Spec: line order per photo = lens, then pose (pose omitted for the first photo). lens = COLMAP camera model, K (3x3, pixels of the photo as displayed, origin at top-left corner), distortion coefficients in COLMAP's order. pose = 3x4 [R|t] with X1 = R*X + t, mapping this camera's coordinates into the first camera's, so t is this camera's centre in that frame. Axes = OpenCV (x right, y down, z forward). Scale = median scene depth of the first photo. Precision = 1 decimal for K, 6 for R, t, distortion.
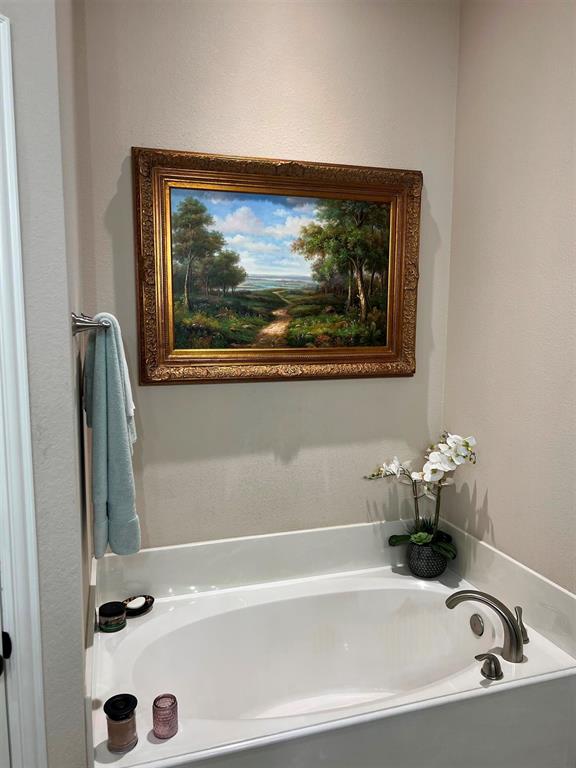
lens RADIAL K [[578.0, 0, 289.3], [0, 578.0, 376.2], [0, 0, 1]] dist [0.050695, -0.058282]
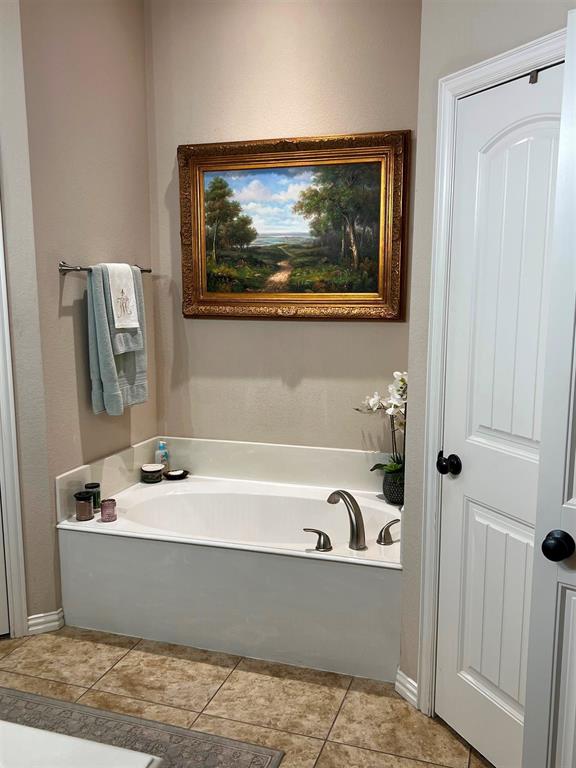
lens RADIAL K [[683.2, 0, 287.9], [0, 683.2, 389.4], [0, 0, 1]] dist [-0.002609, -0.006569]
pose [[0.815608, 0.086620, -0.572085, 0.848805], [-0.058980, 0.996027, 0.066723, 0.058741], [0.575591, -0.020679, 0.817476, -0.184746]]
